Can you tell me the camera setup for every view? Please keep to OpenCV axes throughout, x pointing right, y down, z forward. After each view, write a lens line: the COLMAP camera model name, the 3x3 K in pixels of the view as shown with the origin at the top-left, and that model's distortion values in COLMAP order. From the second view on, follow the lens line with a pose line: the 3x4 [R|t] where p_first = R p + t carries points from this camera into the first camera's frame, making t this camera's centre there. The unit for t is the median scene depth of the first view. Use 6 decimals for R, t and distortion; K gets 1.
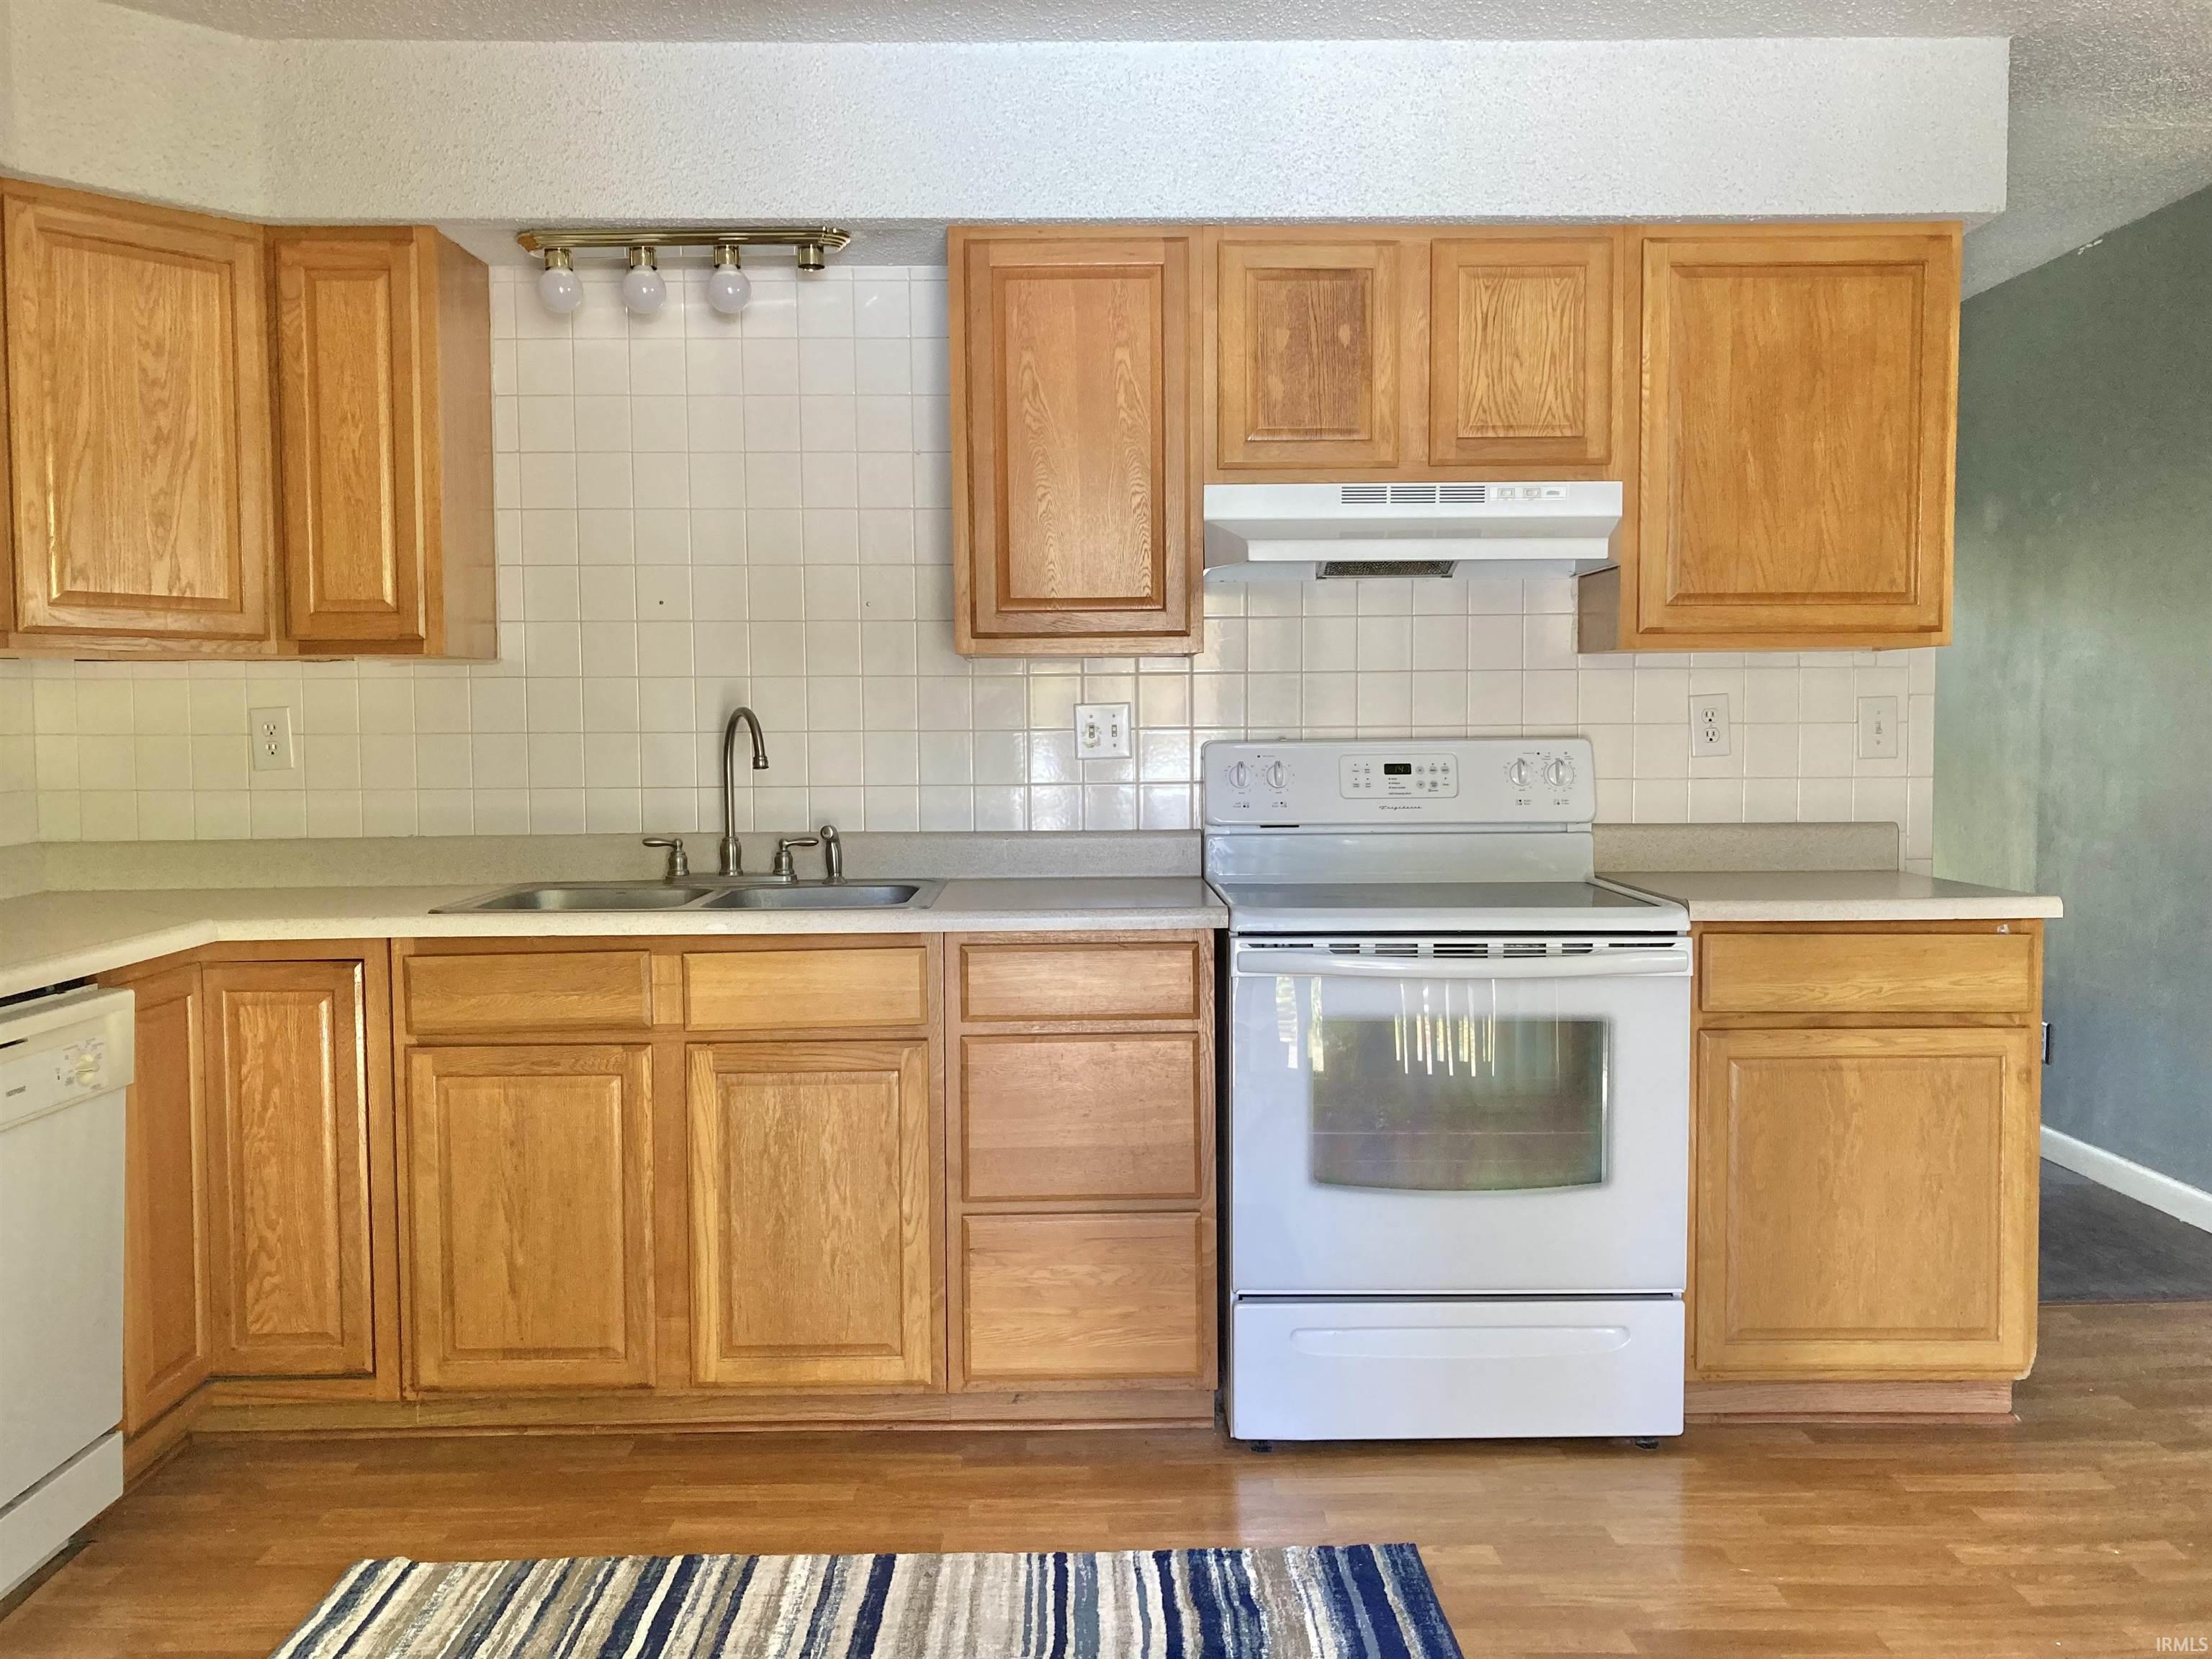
lens RADIAL K [[1828.2, 0, 1108.4], [0, 1828.2, 818.0], [0, 0, 1]] dist [0.042080, -0.042997]
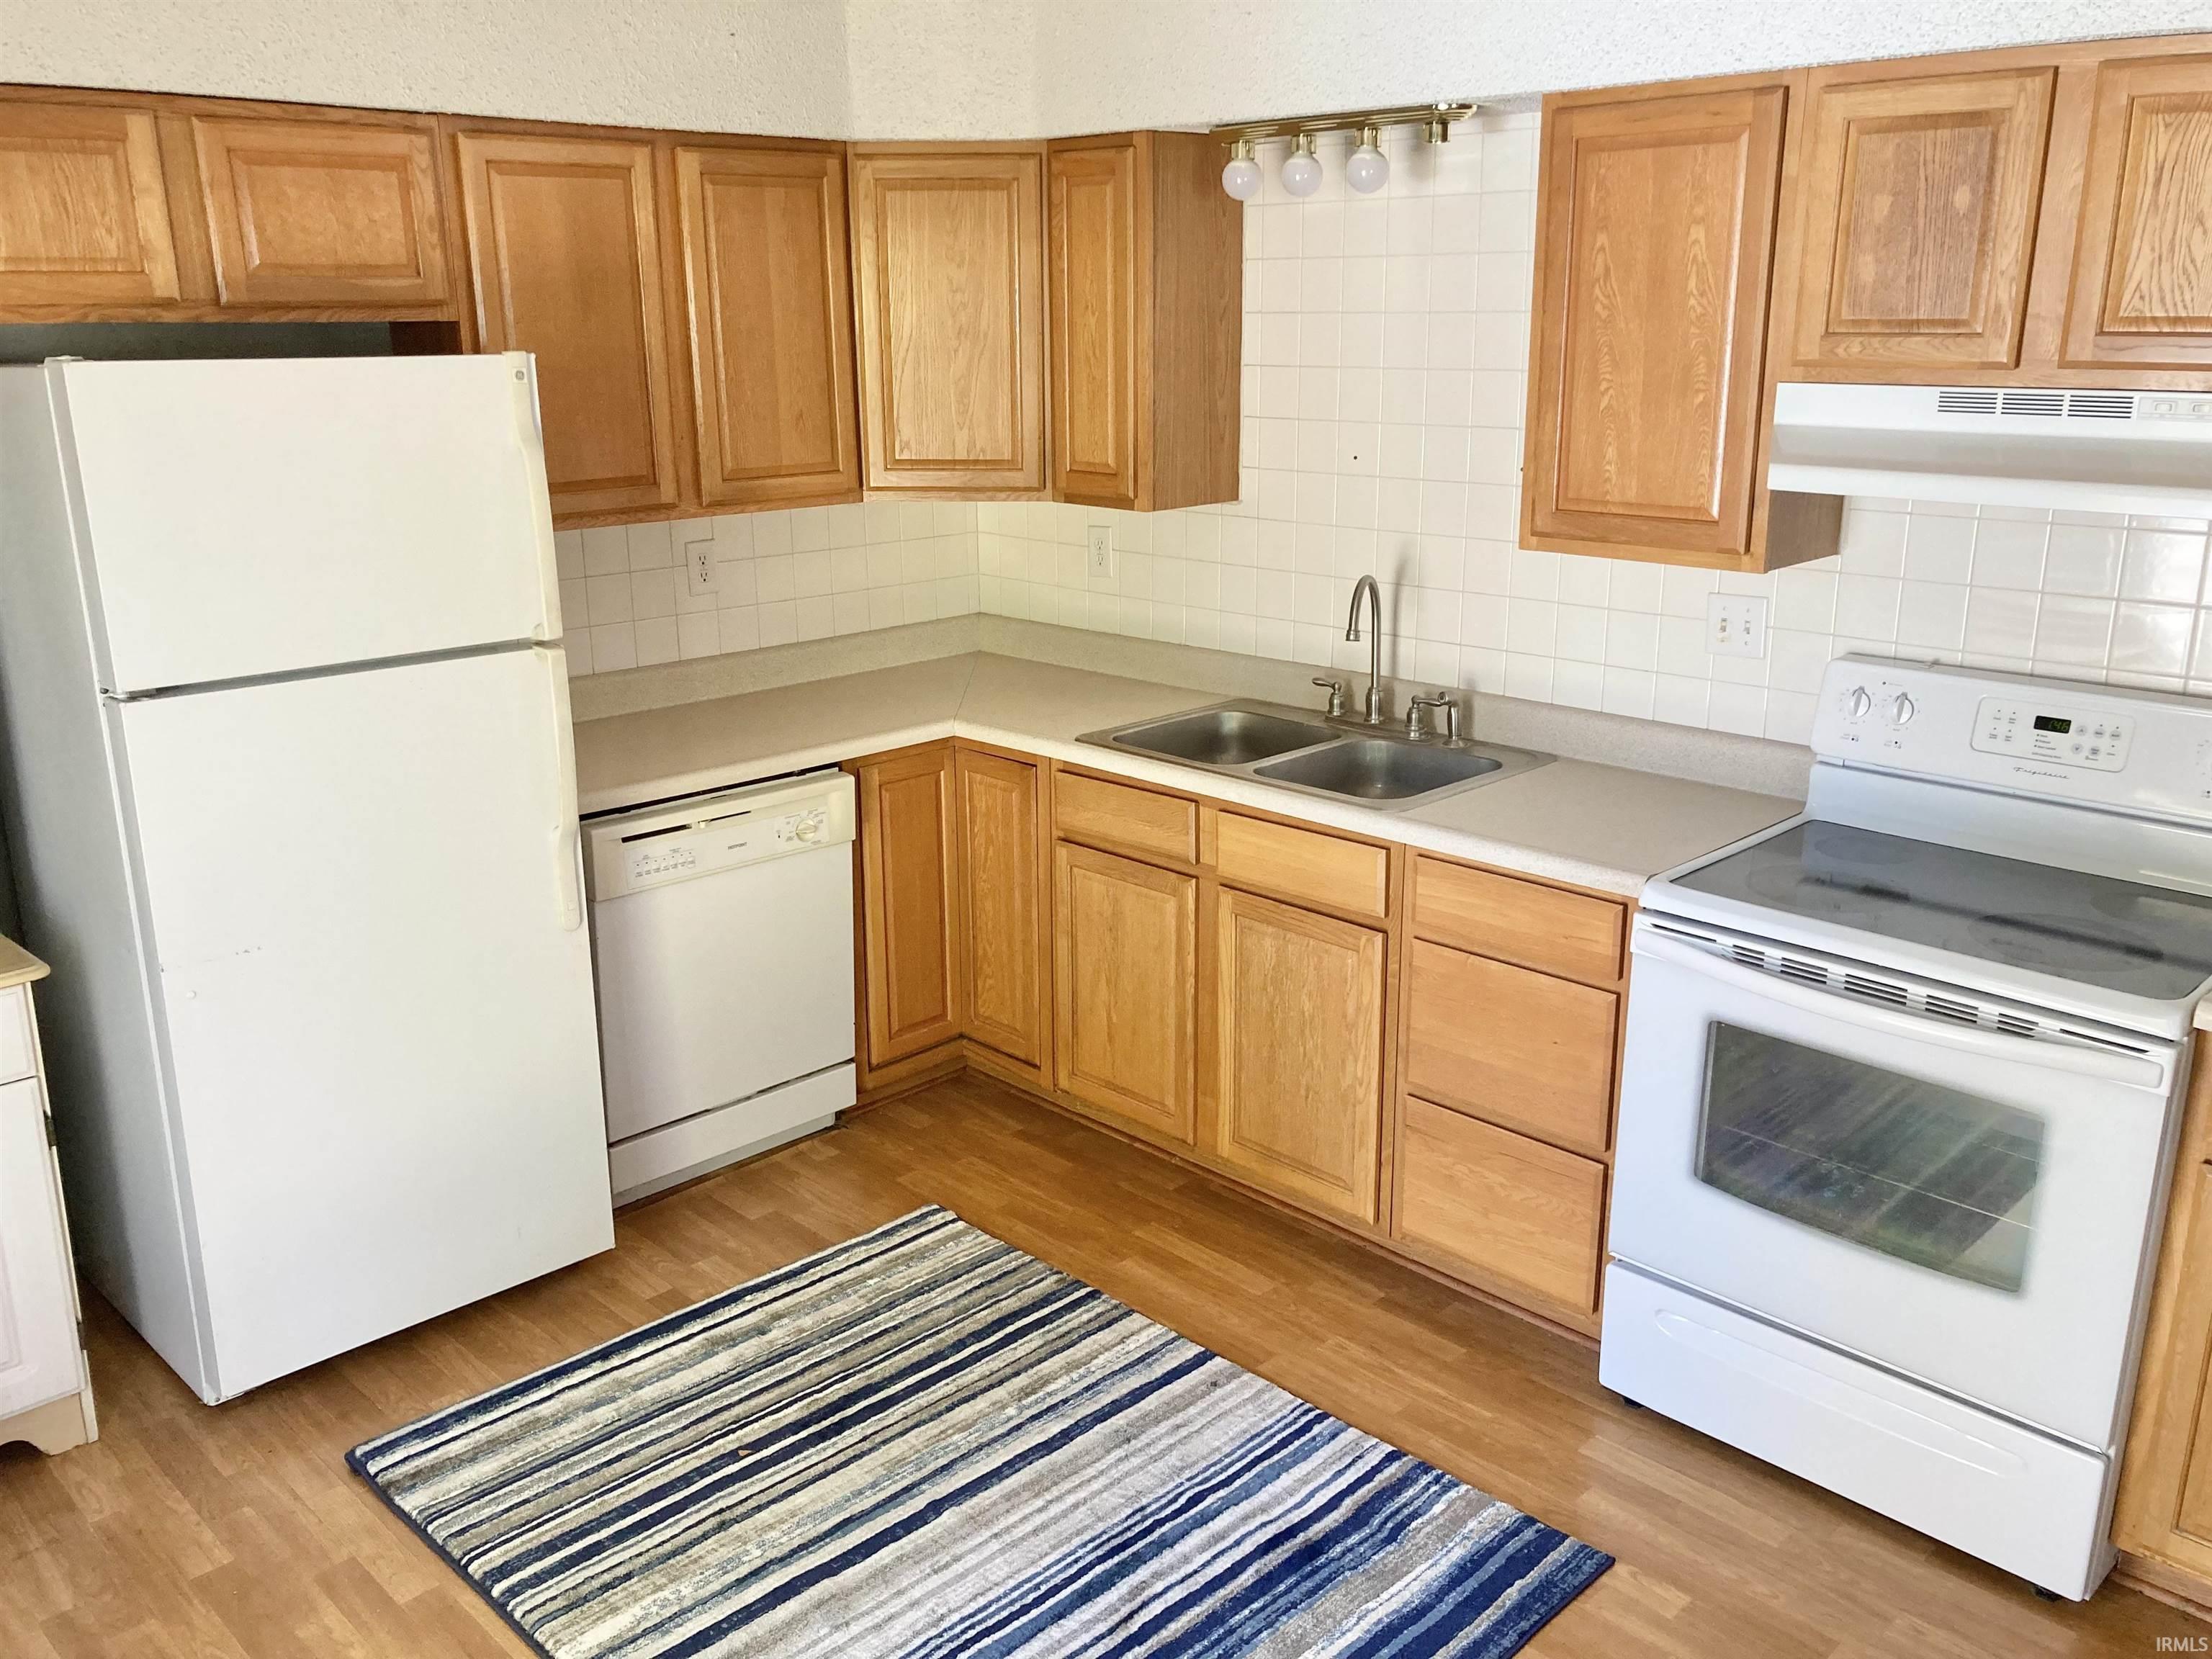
lens RADIAL K [[1828.2, 0, 1097.4], [0, 1828.2, 815.0], [0, 0, 1]] dist [0.042080, -0.042997]
pose [[0.691443, 0.199782, -0.694257, 0.513496], [-0.036293, 0.969395, 0.242811, -0.198801], [0.721518, -0.142693, 0.677532, 0.159938]]
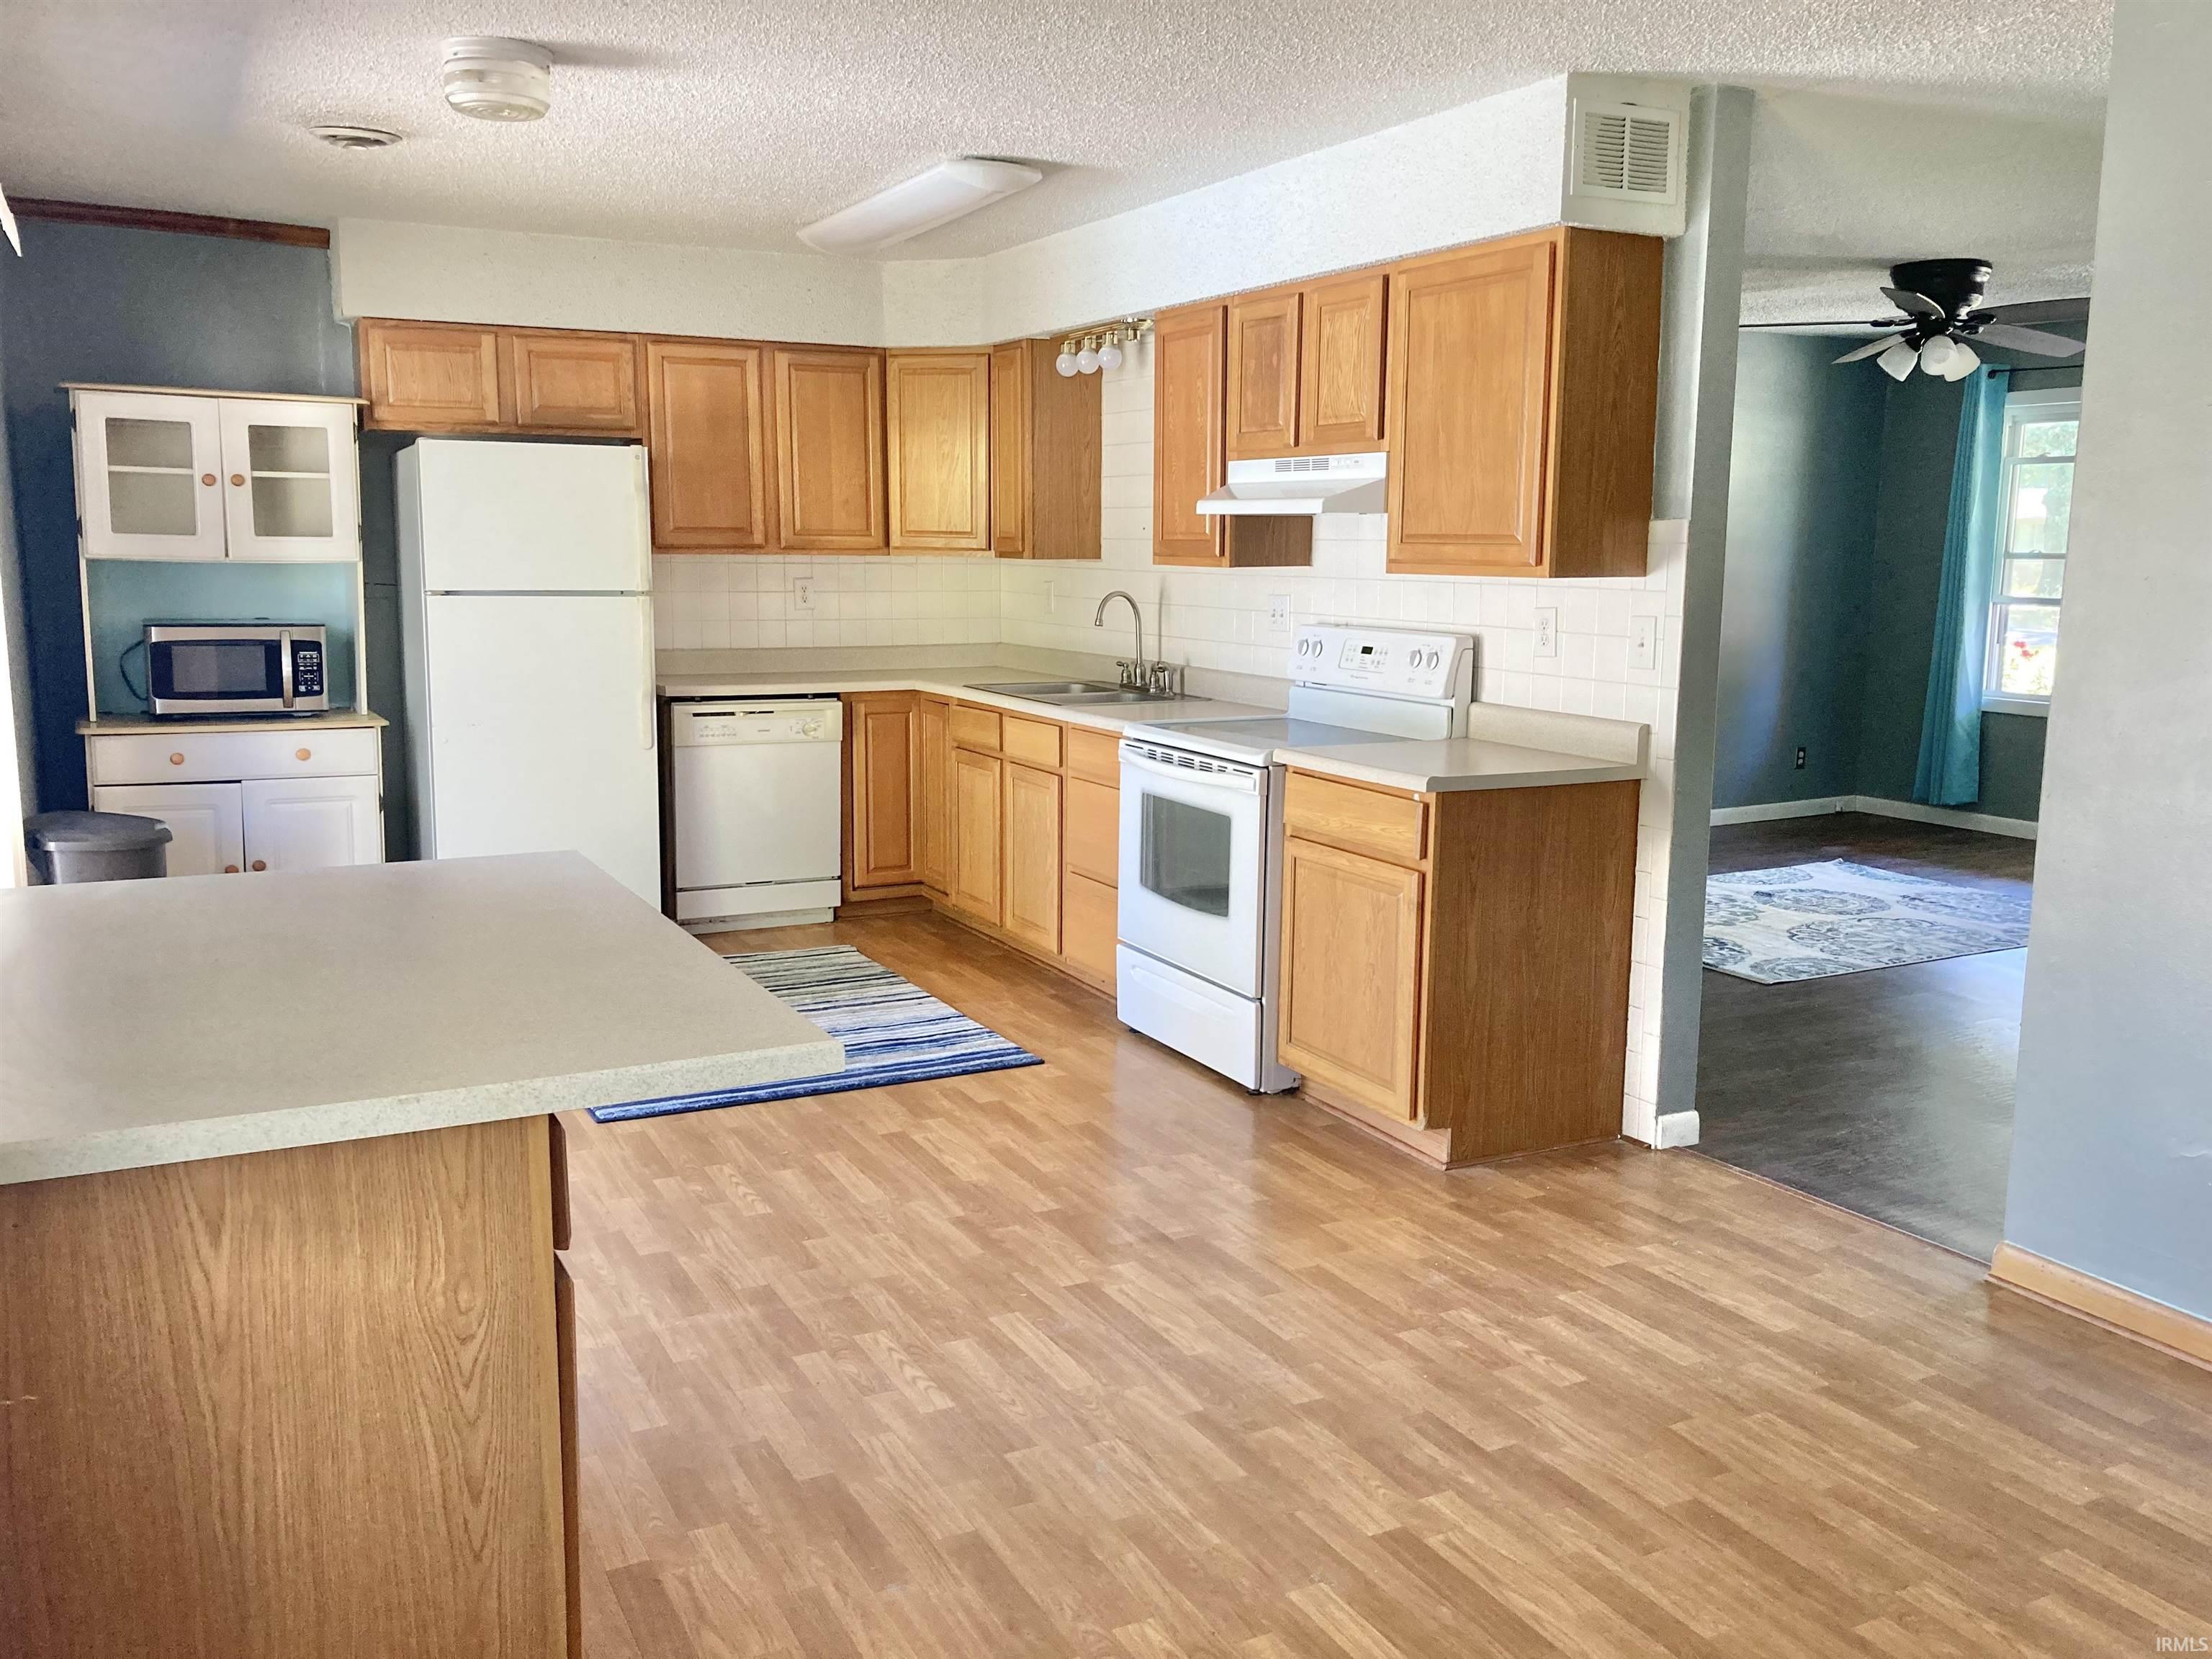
lens RADIAL K [[1828.2, 0, 1102.9], [0, 1828.2, 842.1], [0, 0, 1]] dist [0.042080, -0.042997]
pose [[0.444276, 0.161664, -0.881183, 1.582178], [-0.057251, 0.986697, 0.152157, -0.098874], [0.894059, -0.017151, 0.447621, 0.196659]]
